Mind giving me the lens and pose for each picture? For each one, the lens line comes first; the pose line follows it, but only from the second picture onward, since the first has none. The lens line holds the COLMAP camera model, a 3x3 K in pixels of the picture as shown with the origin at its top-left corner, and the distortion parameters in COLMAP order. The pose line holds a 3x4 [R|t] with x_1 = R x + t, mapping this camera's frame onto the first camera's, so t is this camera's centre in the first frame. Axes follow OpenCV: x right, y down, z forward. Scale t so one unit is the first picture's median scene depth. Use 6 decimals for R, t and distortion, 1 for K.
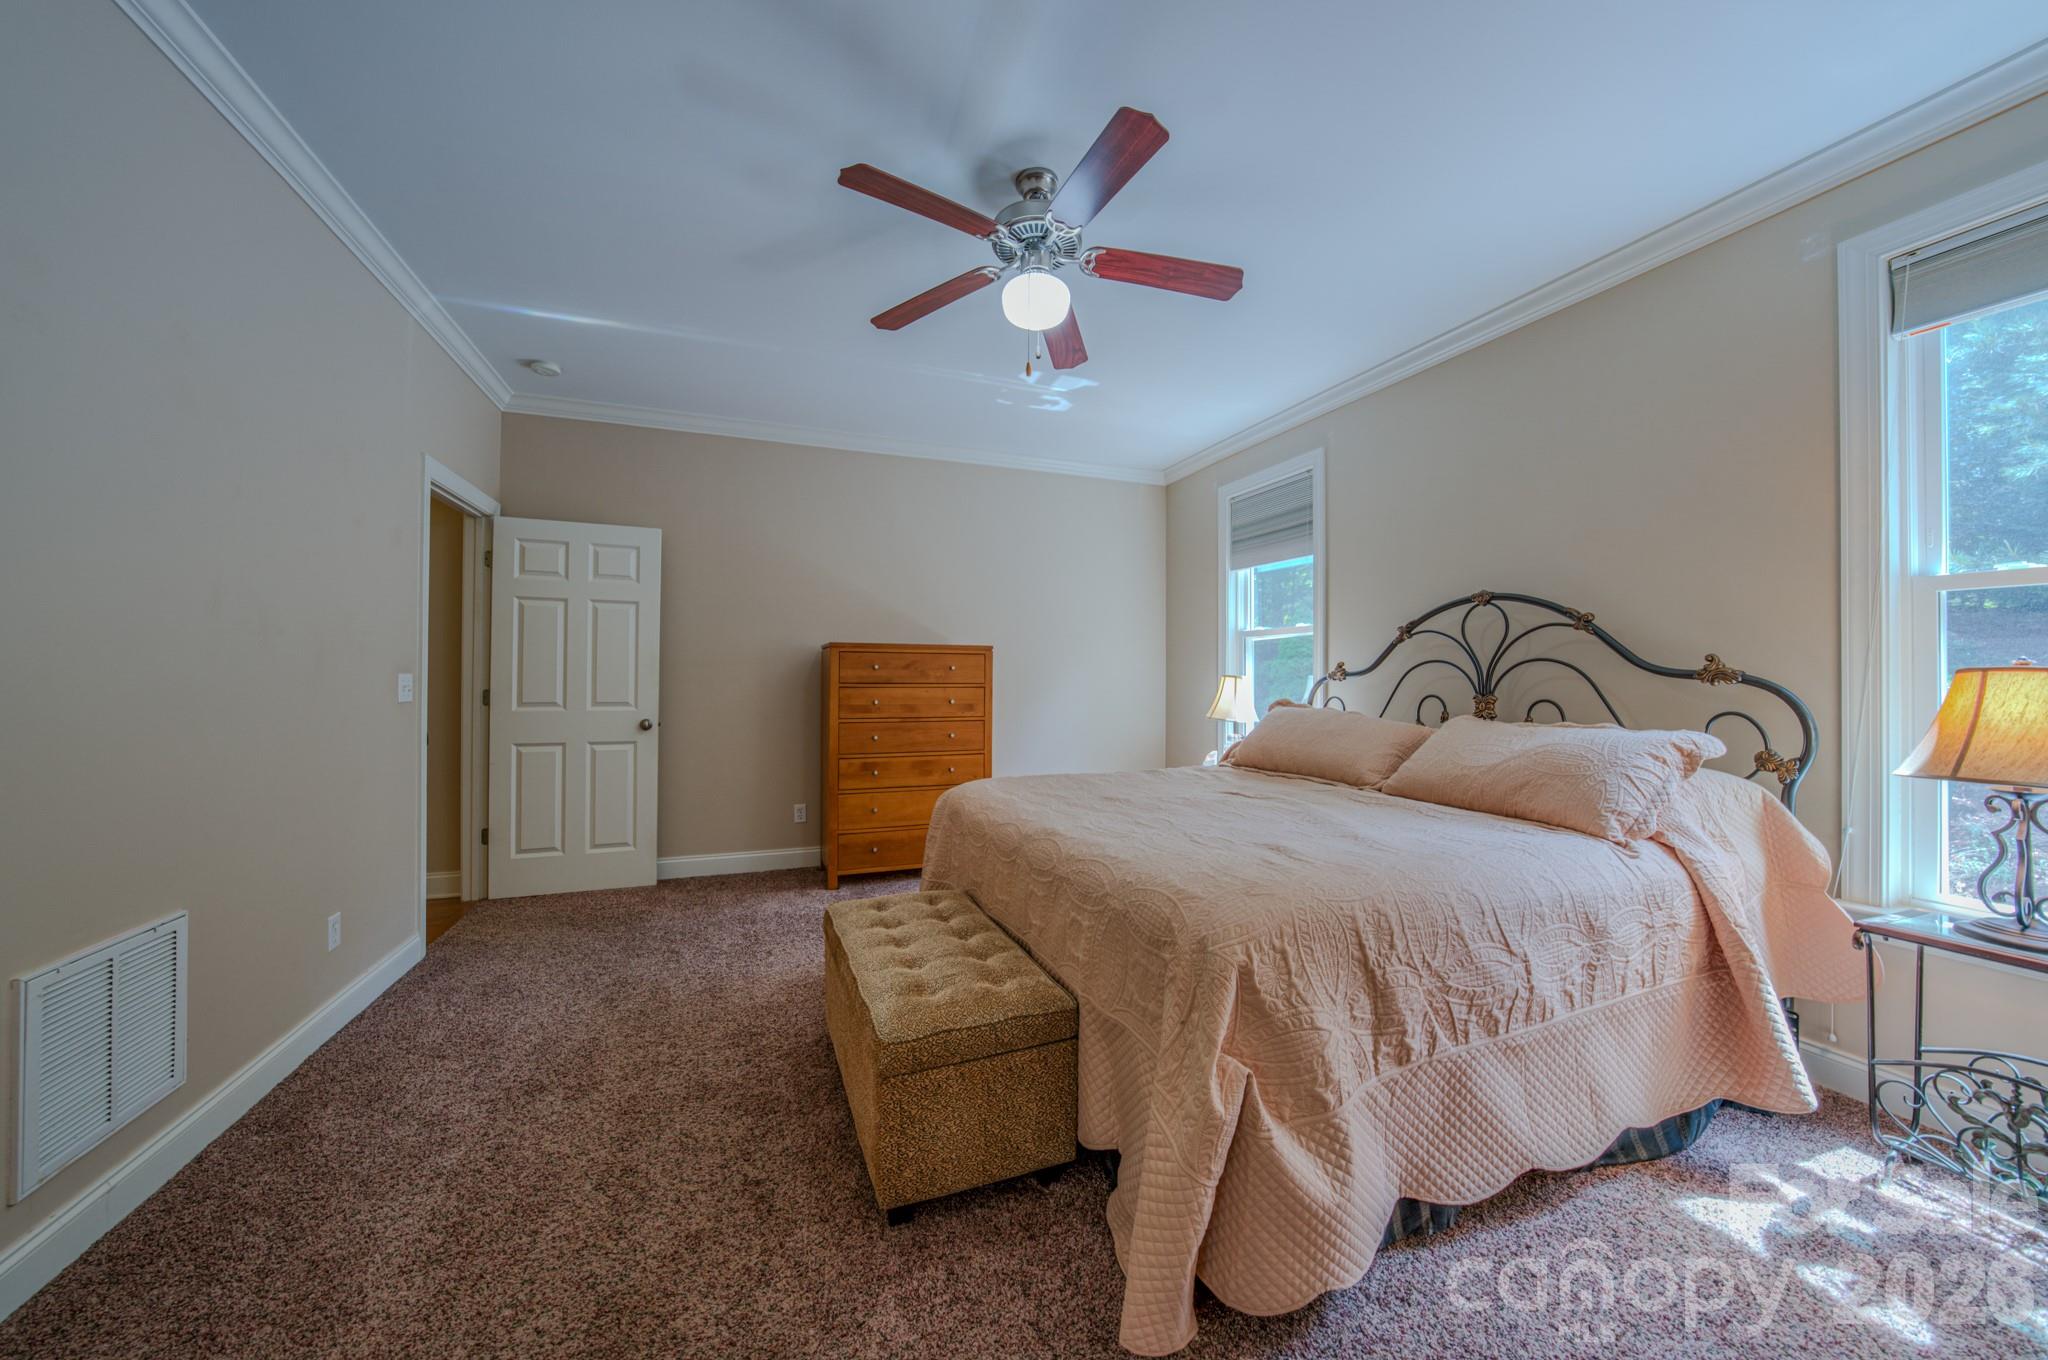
lens RADIAL K [[720.2, 0, 1032.2], [0, 720.2, 671.2], [0, 0, 1]] dist [-0.021624, 0.000064]
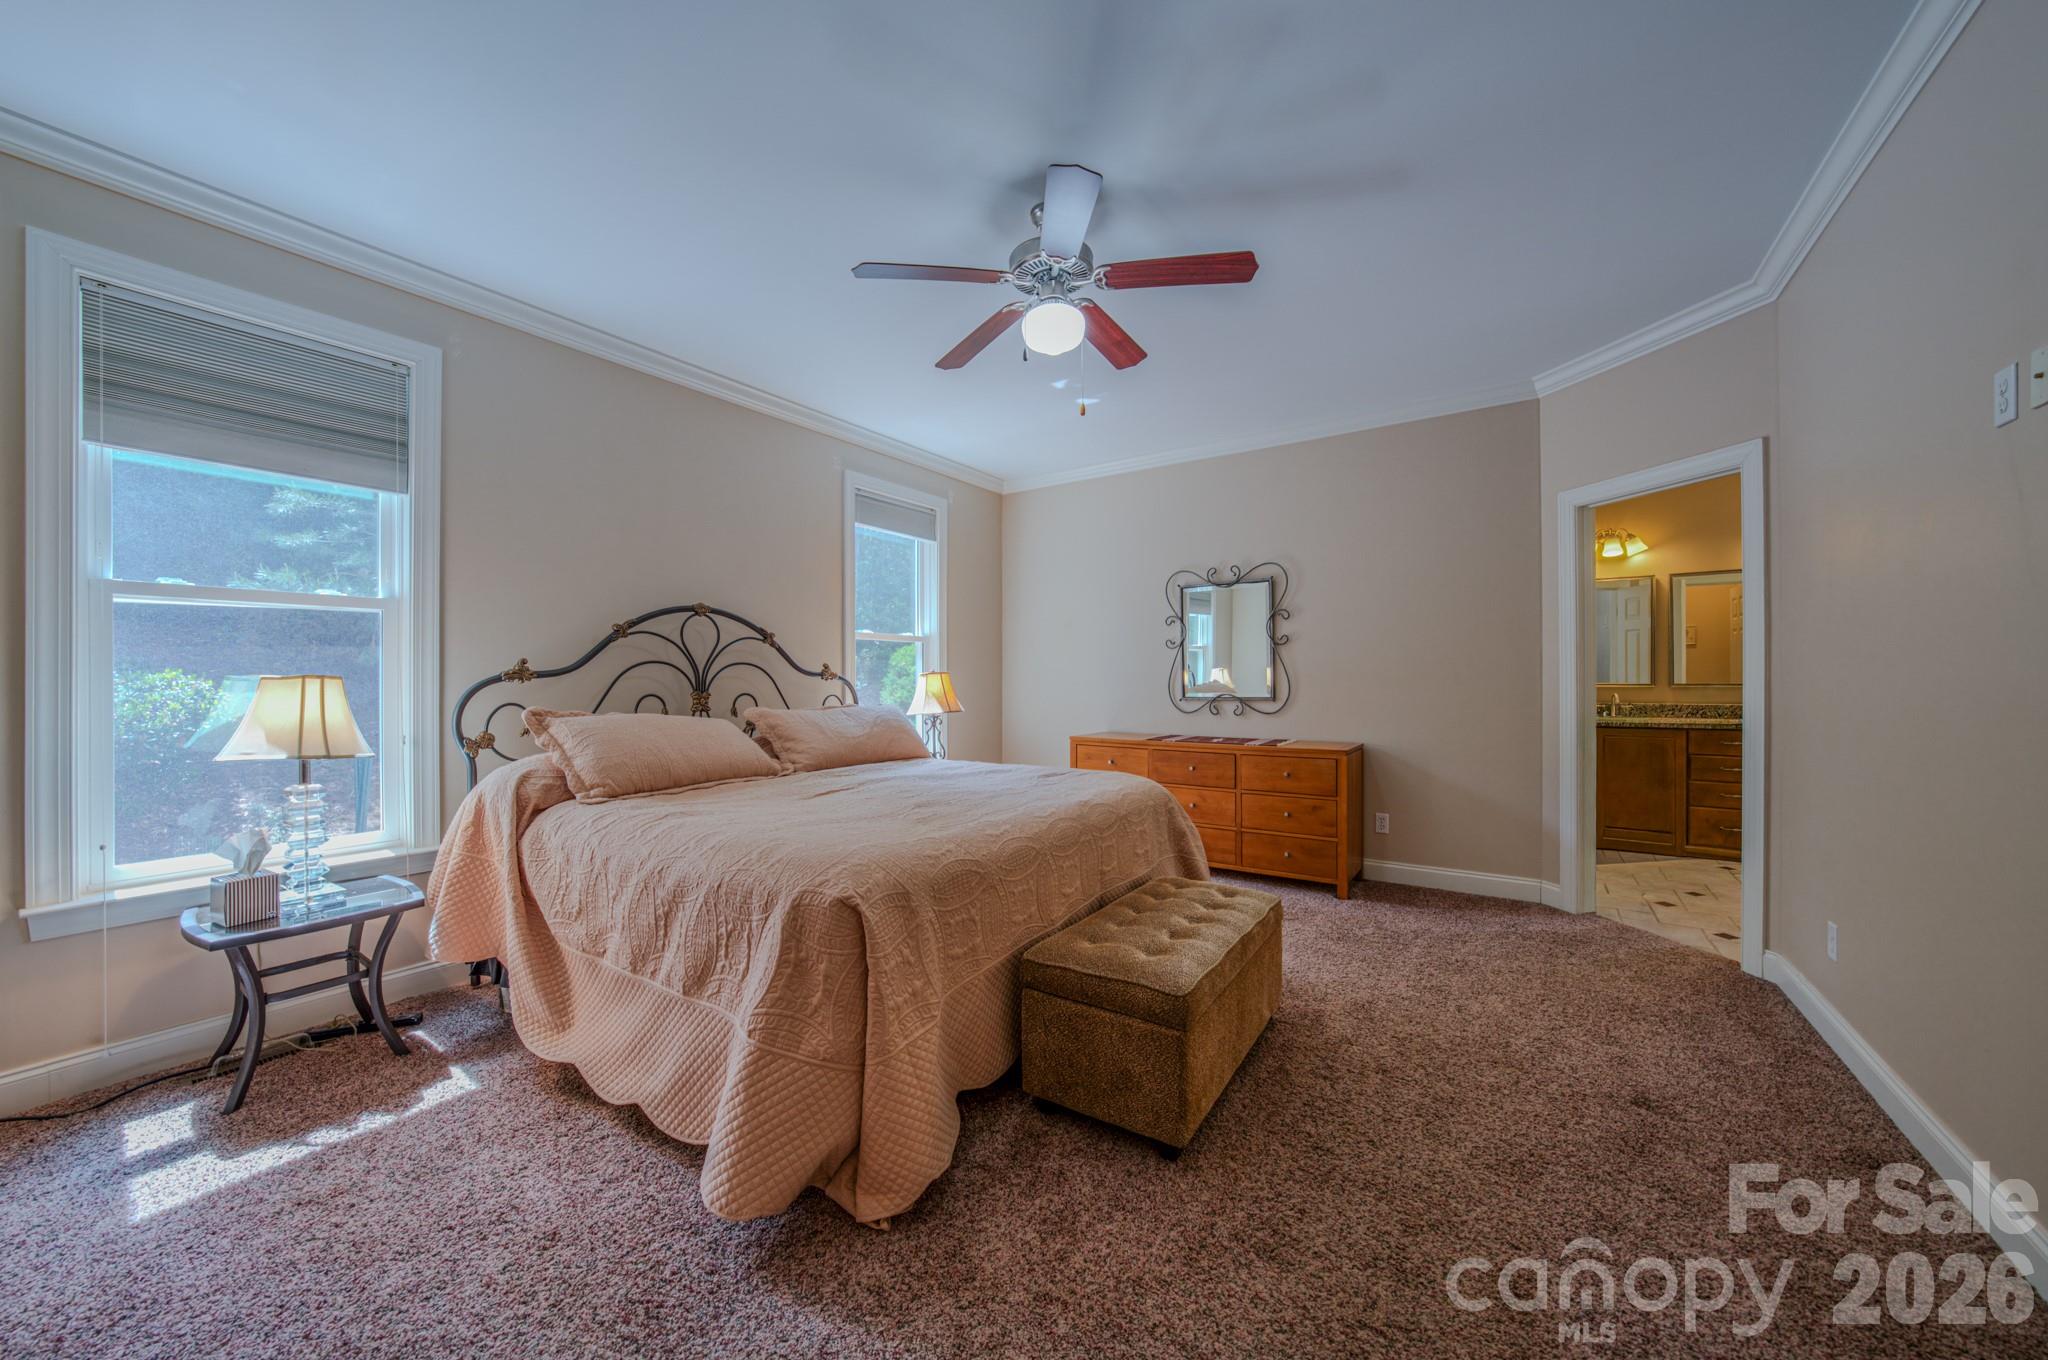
lens RADIAL K [[720.2, 0, 1032.2], [0, 720.2, 671.2], [0, 0, 1]] dist [-0.021624, 0.000064]
pose [[-0.559485, 0.013142, 0.828737, -0.632903], [0.002433, 0.999896, -0.014214, 0.016759], [-0.828837, -0.005936, -0.559458, 1.178982]]
